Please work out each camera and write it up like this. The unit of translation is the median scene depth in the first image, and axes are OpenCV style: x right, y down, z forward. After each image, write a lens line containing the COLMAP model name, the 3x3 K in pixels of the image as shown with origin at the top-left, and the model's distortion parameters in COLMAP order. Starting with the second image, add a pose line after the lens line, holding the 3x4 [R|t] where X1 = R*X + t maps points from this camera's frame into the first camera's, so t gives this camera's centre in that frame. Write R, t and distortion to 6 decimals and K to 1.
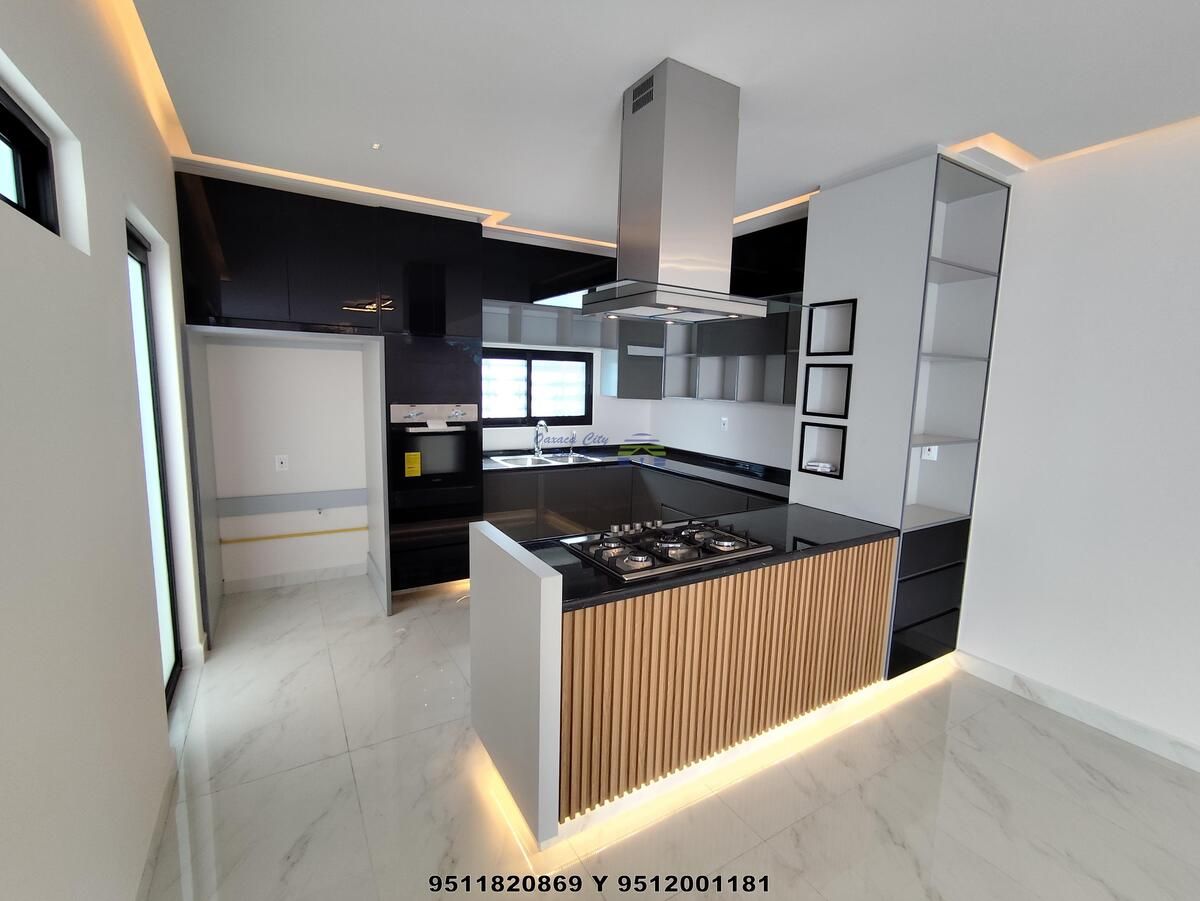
lens RADIAL K [[539.0, 0, 603.6], [0, 539.0, 453.2], [0, 0, 1]] dist [-0.009299, 0.000854]
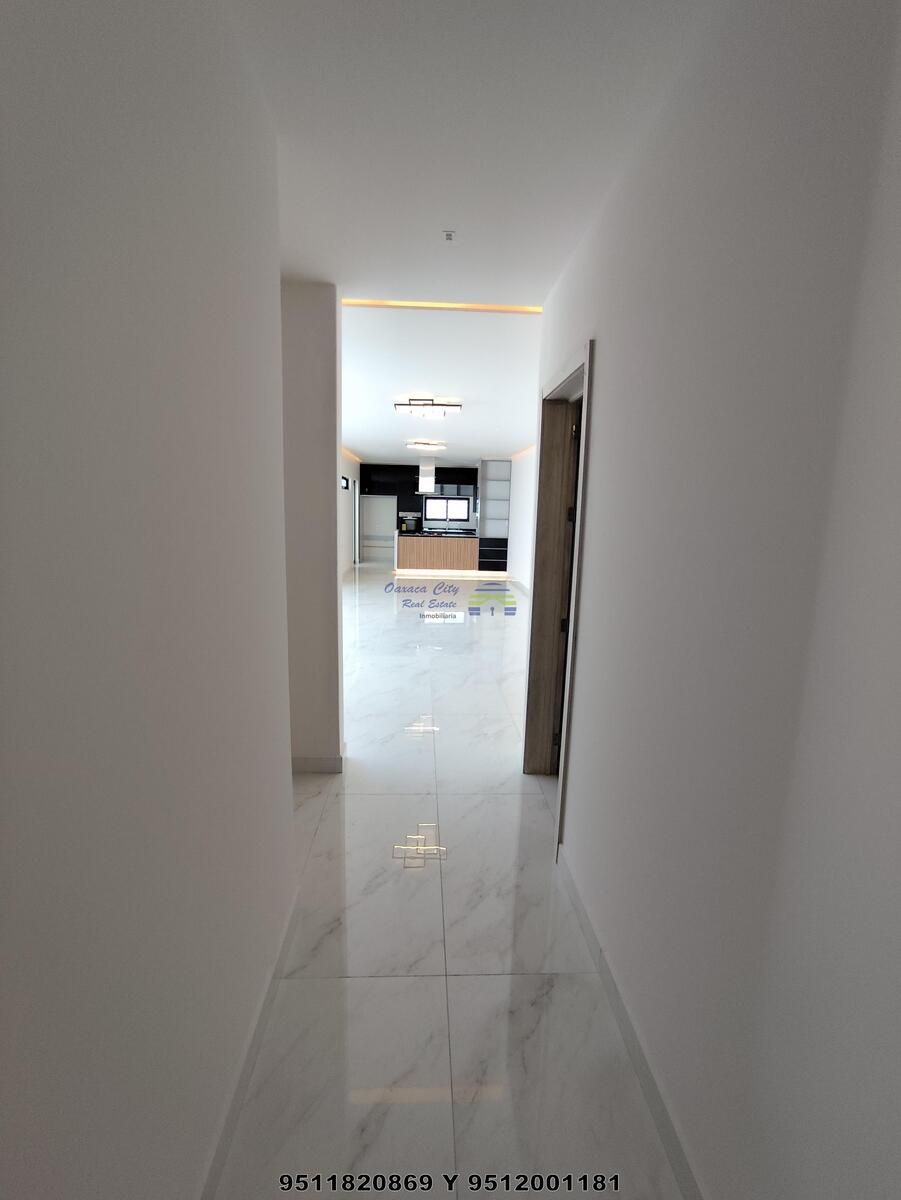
lens RADIAL K [[549.2, 0, 450.5], [0, 549.2, 600.0], [0, 0, 1]] dist [-0.012690, 0.010815]
pose [[0.881387, 0.077284, -0.466030, 1.854243], [-0.066818, 0.997004, 0.038966, 0.370186], [0.467645, -0.003205, 0.883911, -2.391767]]
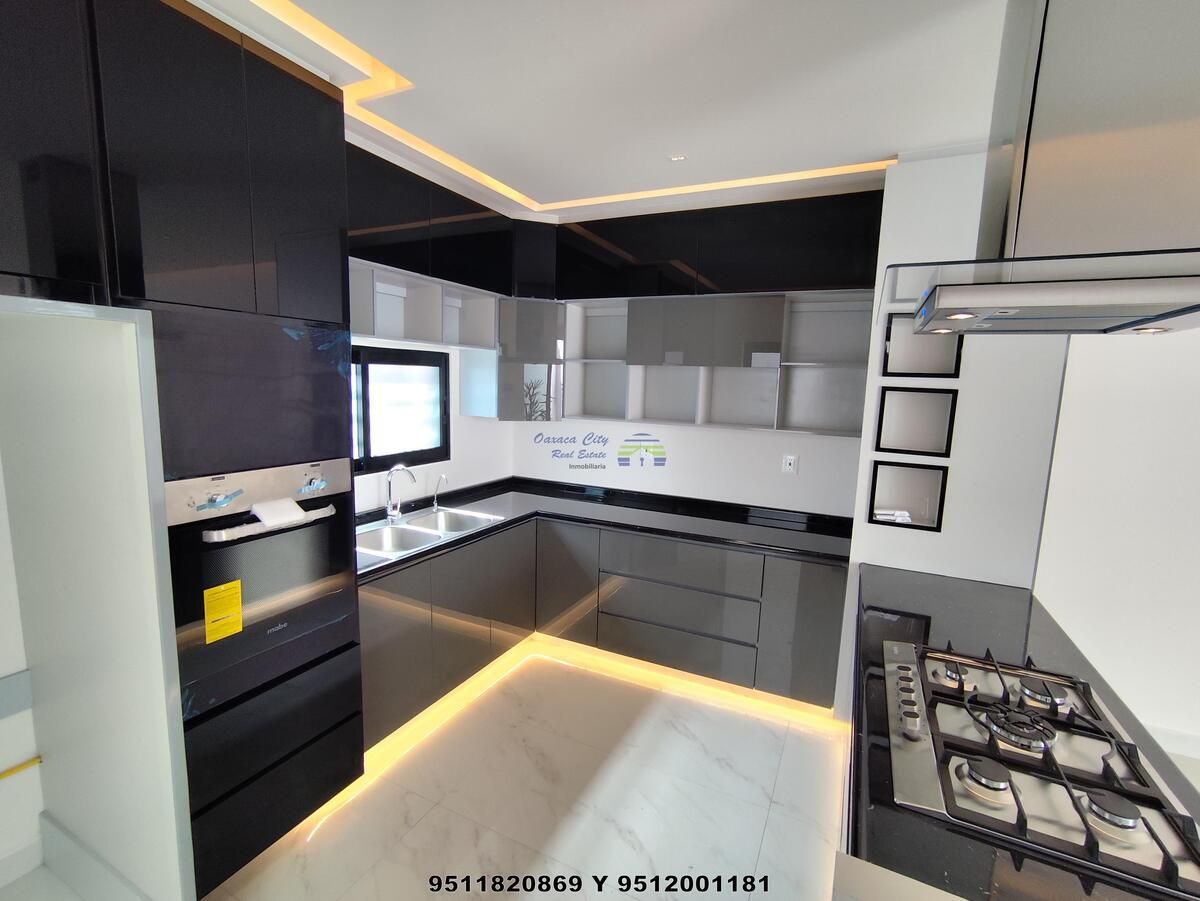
lens RADIAL K [[549.2, 0, 603.7], [0, 549.2, 456.1], [0, 0, 1]] dist [-0.012690, 0.010815]
pose [[0.841351, -0.075529, 0.535186, -0.318287], [0.065333, 0.997139, 0.038014, -0.099743], [-0.536526, 0.002982, 0.843878, 0.450538]]
